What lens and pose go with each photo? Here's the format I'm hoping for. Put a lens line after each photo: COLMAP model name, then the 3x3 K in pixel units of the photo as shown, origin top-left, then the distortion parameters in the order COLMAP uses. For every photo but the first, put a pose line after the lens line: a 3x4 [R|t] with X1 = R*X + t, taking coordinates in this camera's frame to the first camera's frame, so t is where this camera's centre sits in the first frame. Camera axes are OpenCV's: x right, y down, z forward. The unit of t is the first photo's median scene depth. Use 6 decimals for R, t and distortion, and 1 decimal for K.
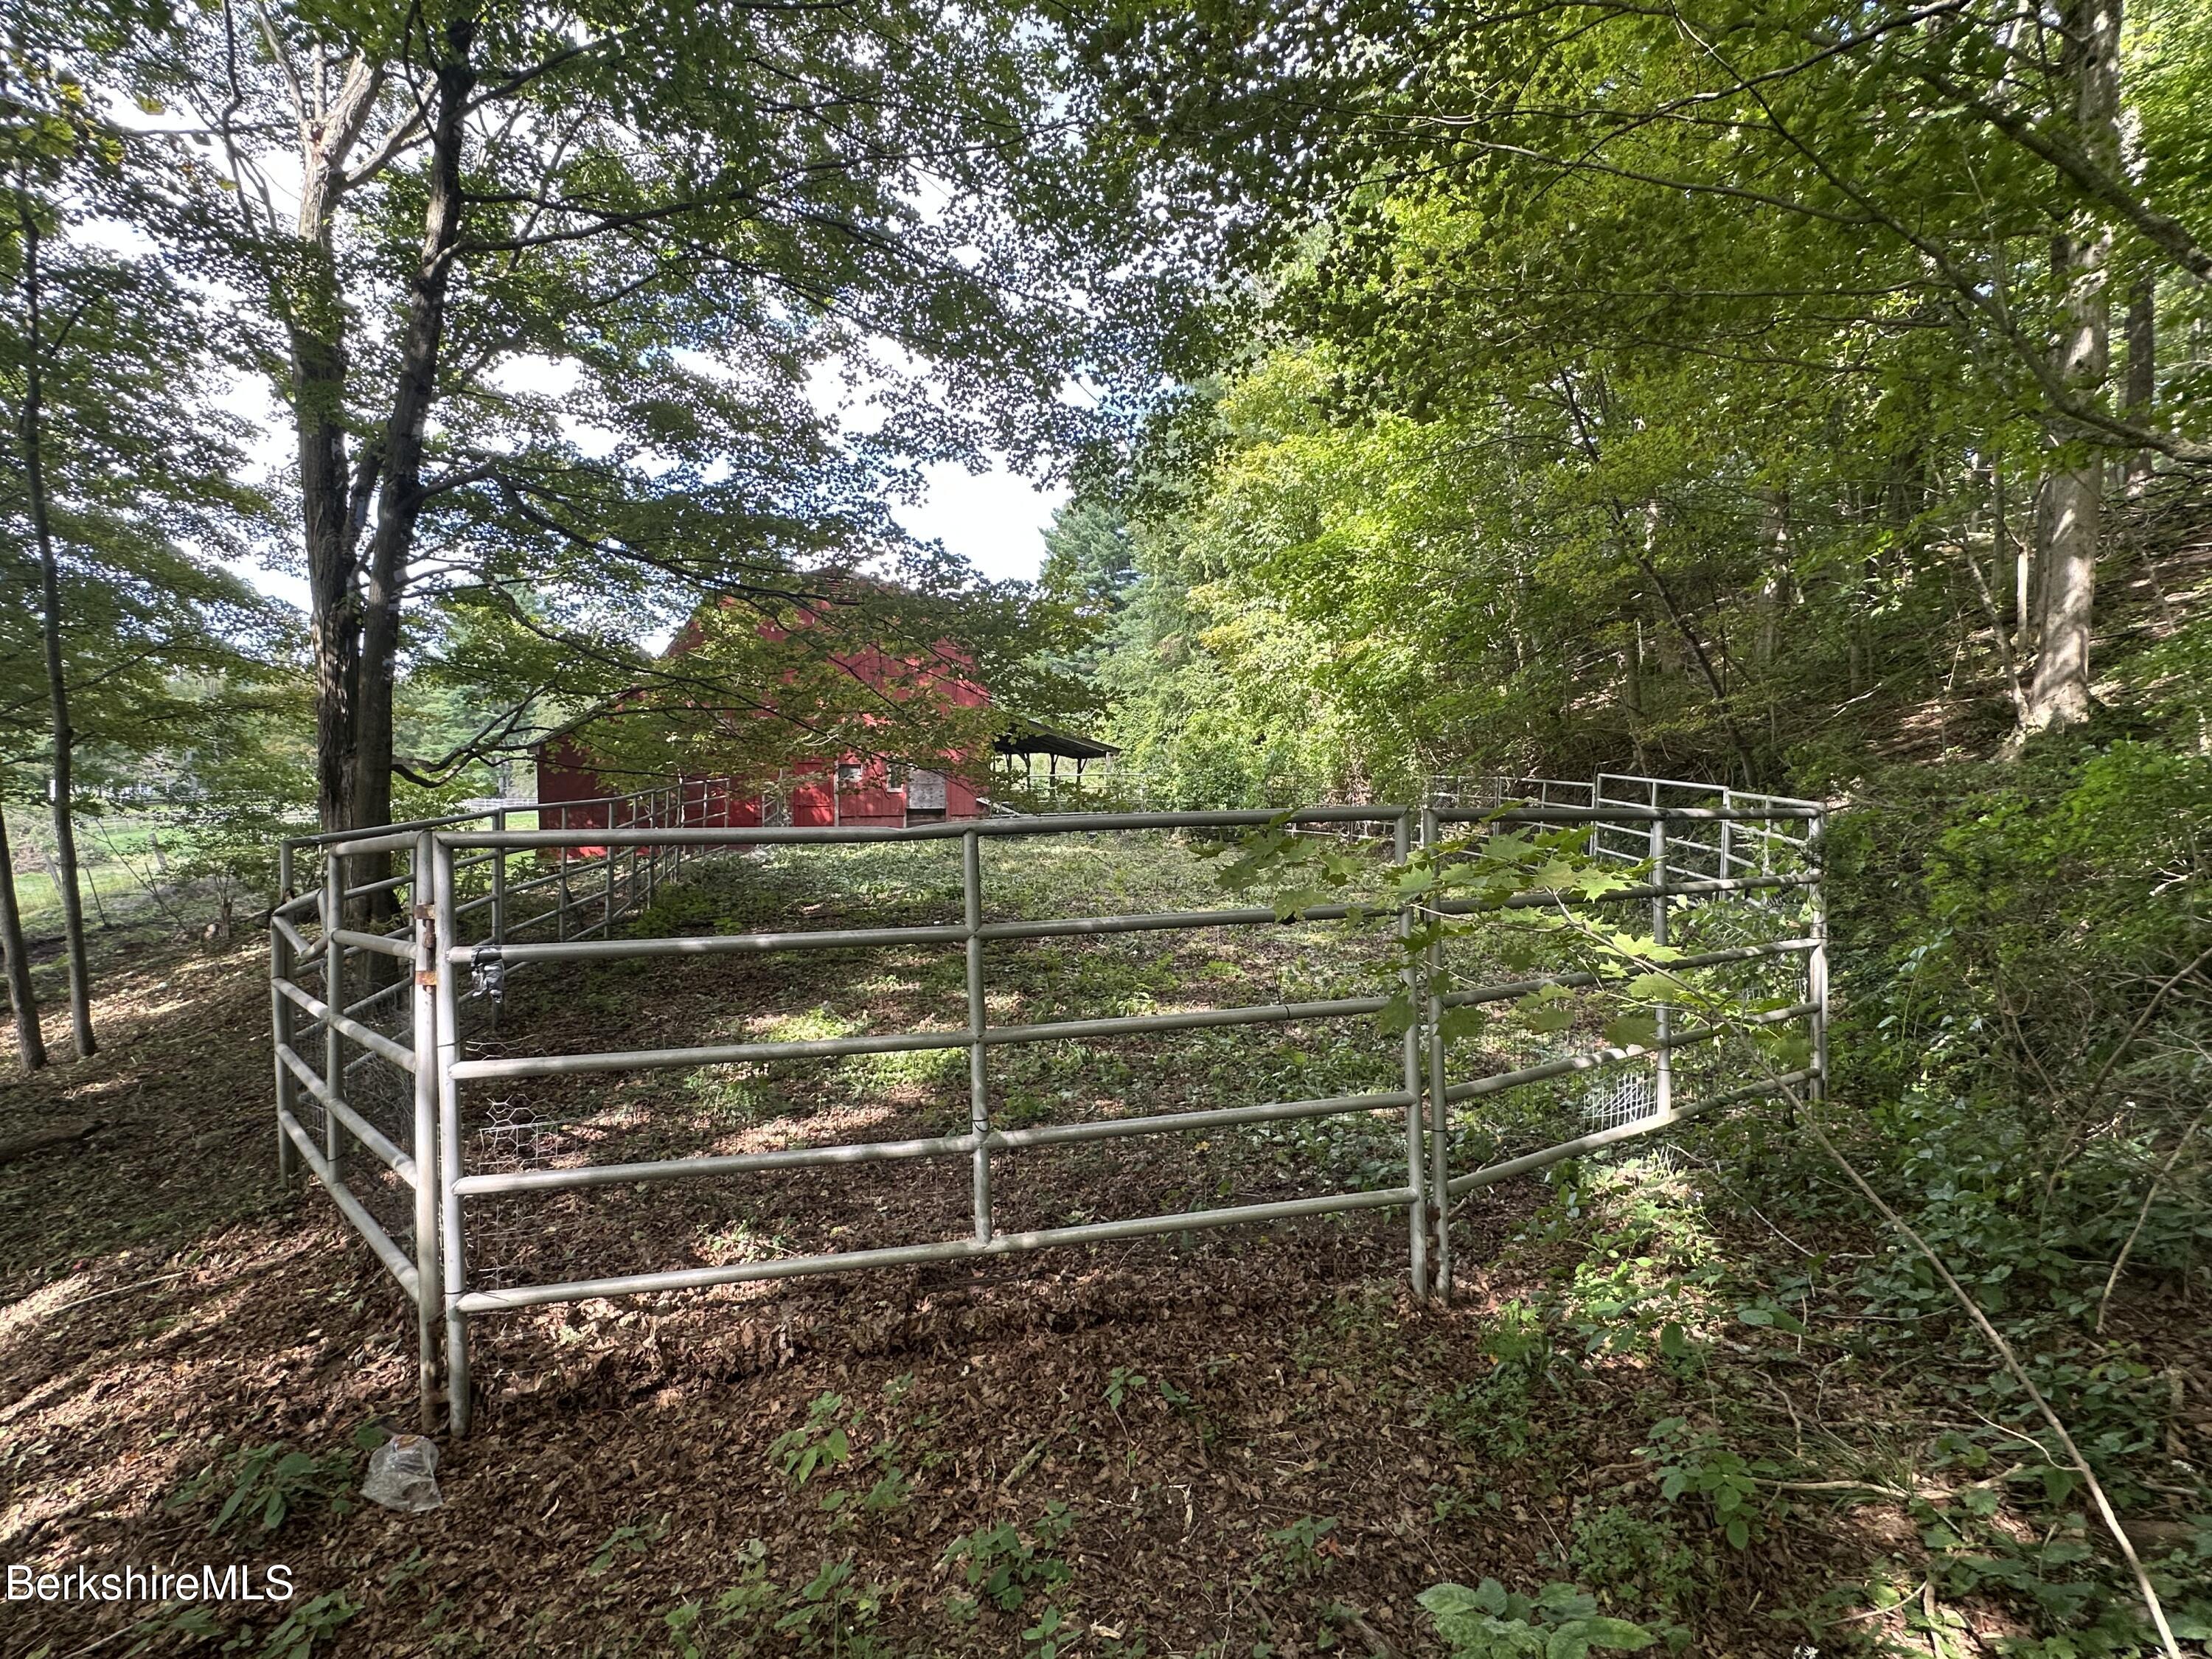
lens RADIAL K [[1031.1, 0, 1104.2], [0, 1031.1, 832.5], [0, 0, 1]] dist [0.001794, 0.000039]
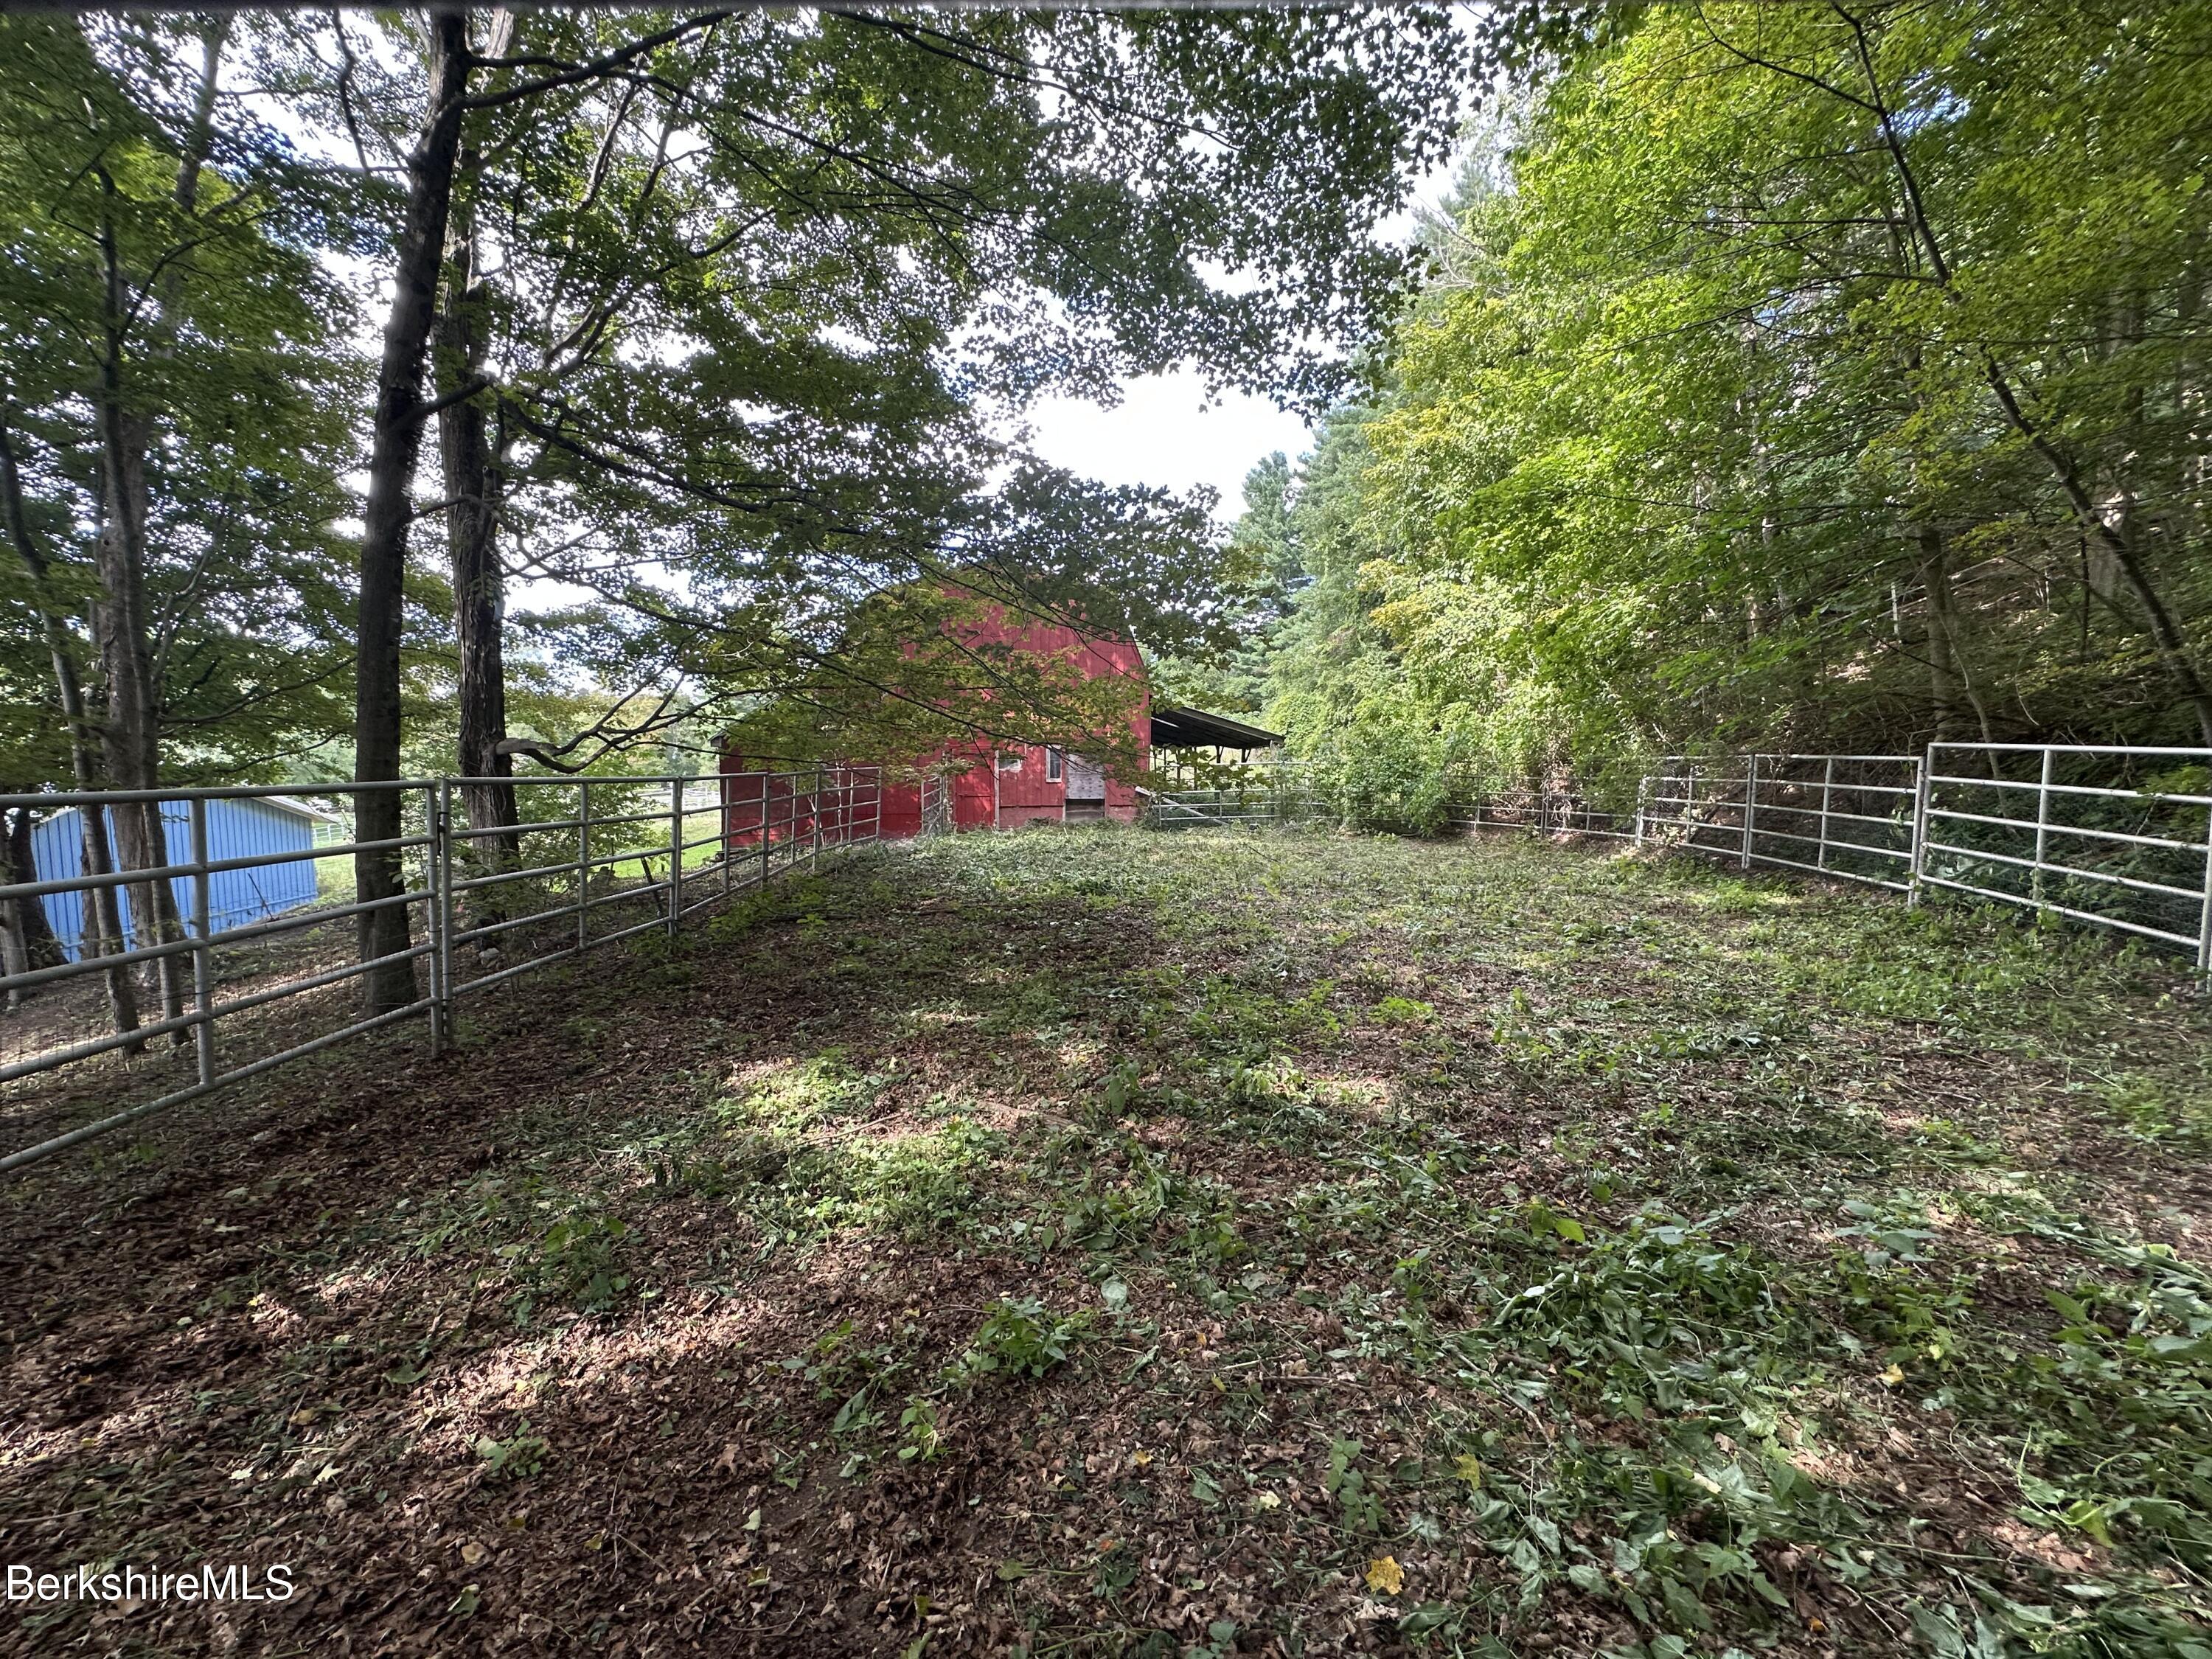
lens RADIAL K [[890.3, 0, 1112.1], [0, 890.3, 827.9], [0, 0, 1]] dist [-0.004120, -0.000226]
pose [[0.982383, 0.005051, -0.186813, 0.014941], [-0.004904, 0.999987, 0.001254, 0.004079], [0.186817, -0.000315, 0.982395, 0.180060]]
